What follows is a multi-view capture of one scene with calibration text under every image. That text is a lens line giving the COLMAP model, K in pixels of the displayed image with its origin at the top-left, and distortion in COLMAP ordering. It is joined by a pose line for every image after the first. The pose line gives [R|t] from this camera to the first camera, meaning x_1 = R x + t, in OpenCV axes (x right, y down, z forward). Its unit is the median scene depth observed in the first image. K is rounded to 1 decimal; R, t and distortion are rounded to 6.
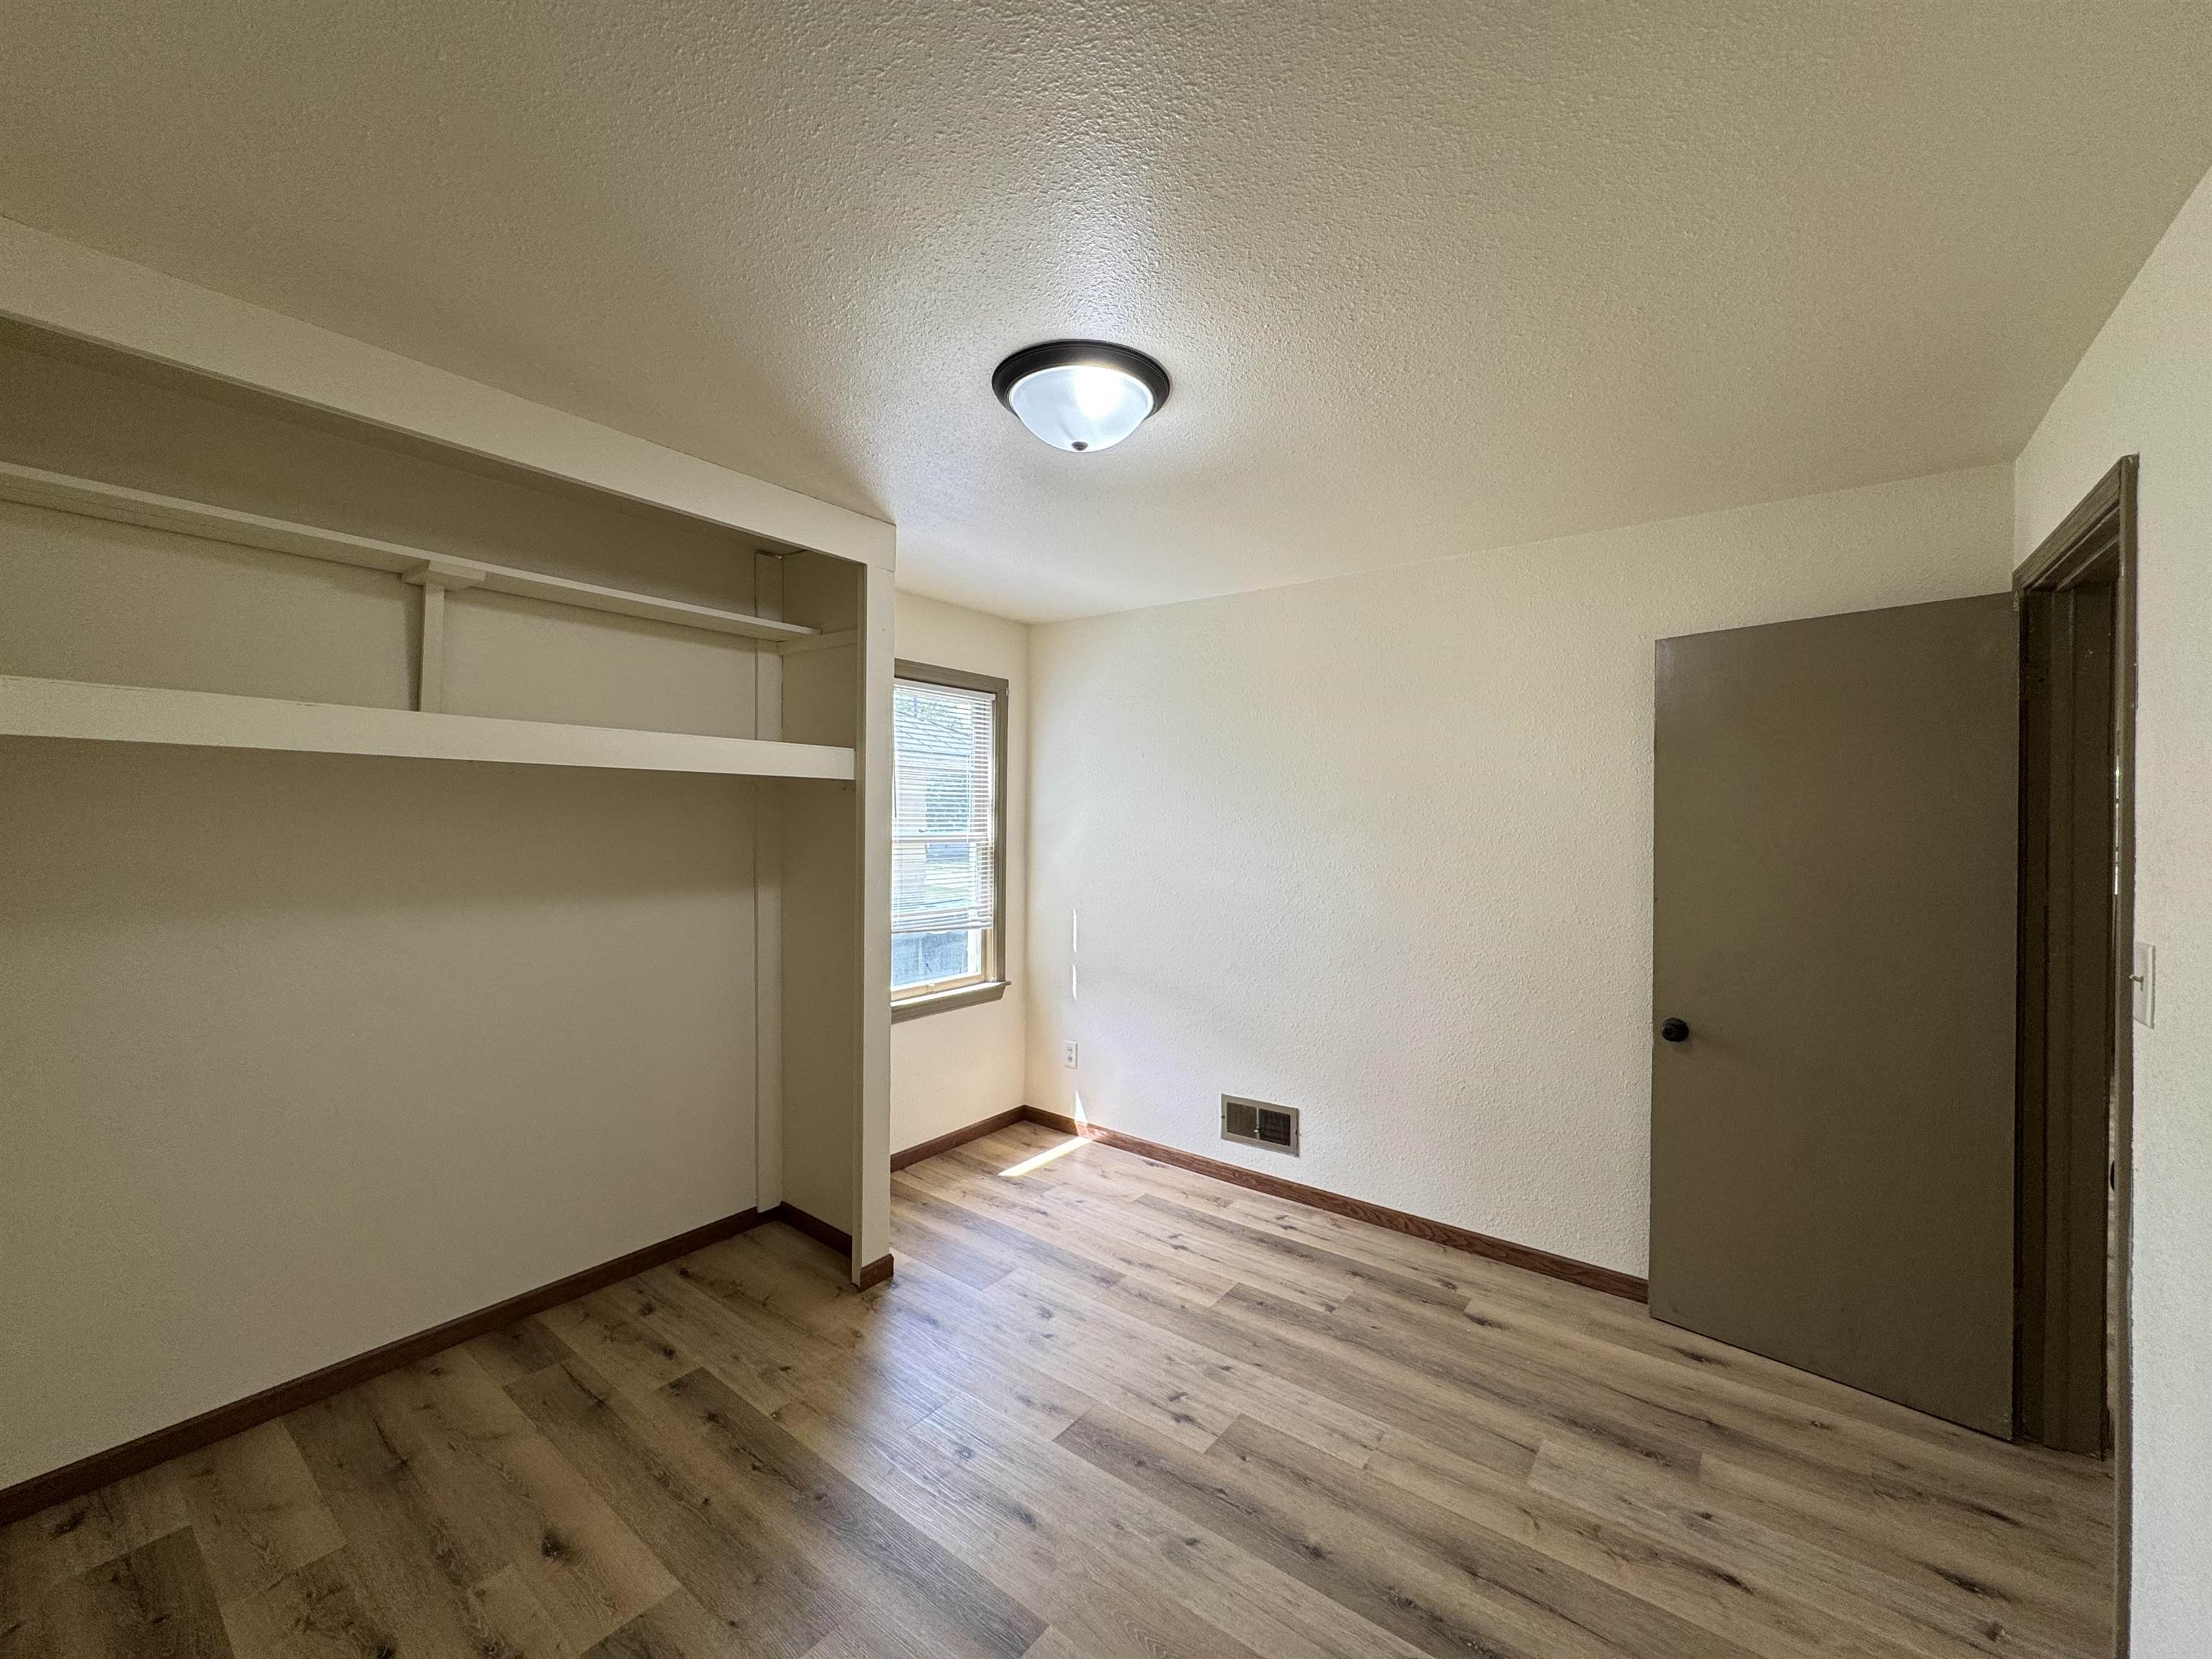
lens RADIAL K [[877.2, 0, 1109.5], [0, 877.2, 818.4], [0, 0, 1]] dist [-0.003339, 0.001426]
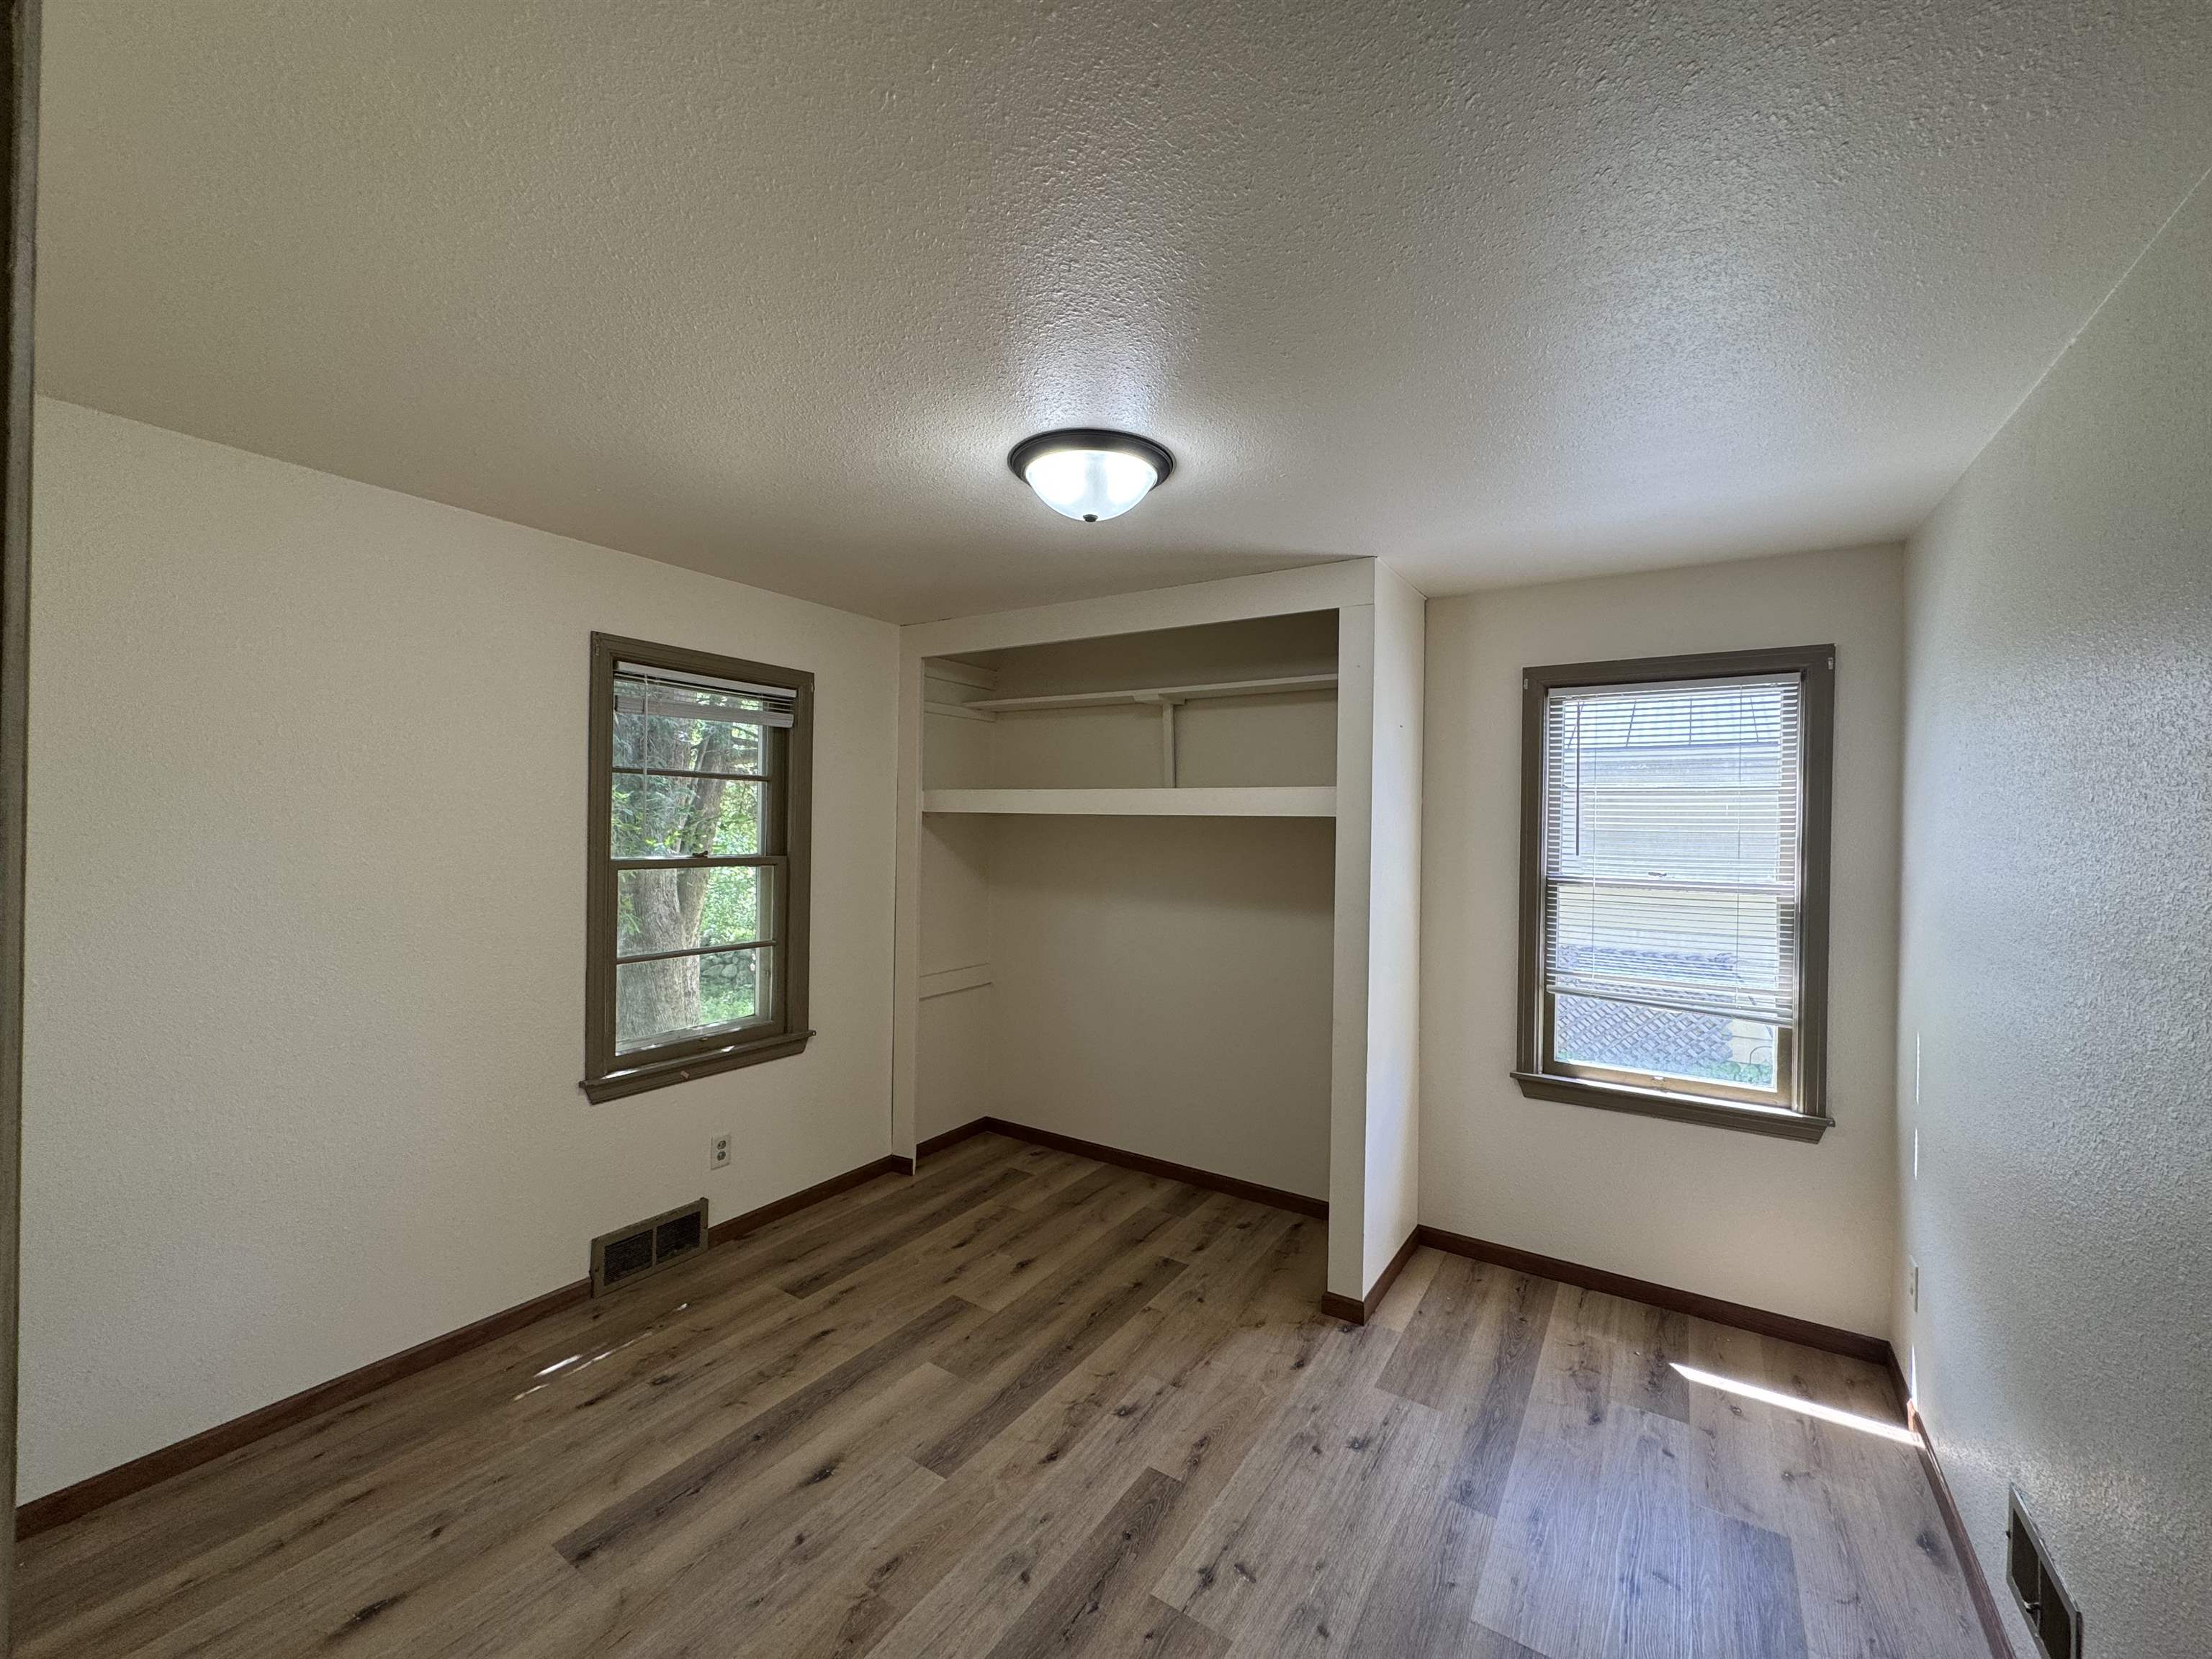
lens RADIAL K [[877.2, 0, 1105.5], [0, 877.2, 812.5], [0, 0, 1]] dist [-0.003339, 0.001426]
pose [[0.075112, -0.019489, -0.996985, 0.847198], [-0.013650, 0.999695, -0.020570, -0.028032], [0.997082, 0.015154, 0.074823, 0.754161]]
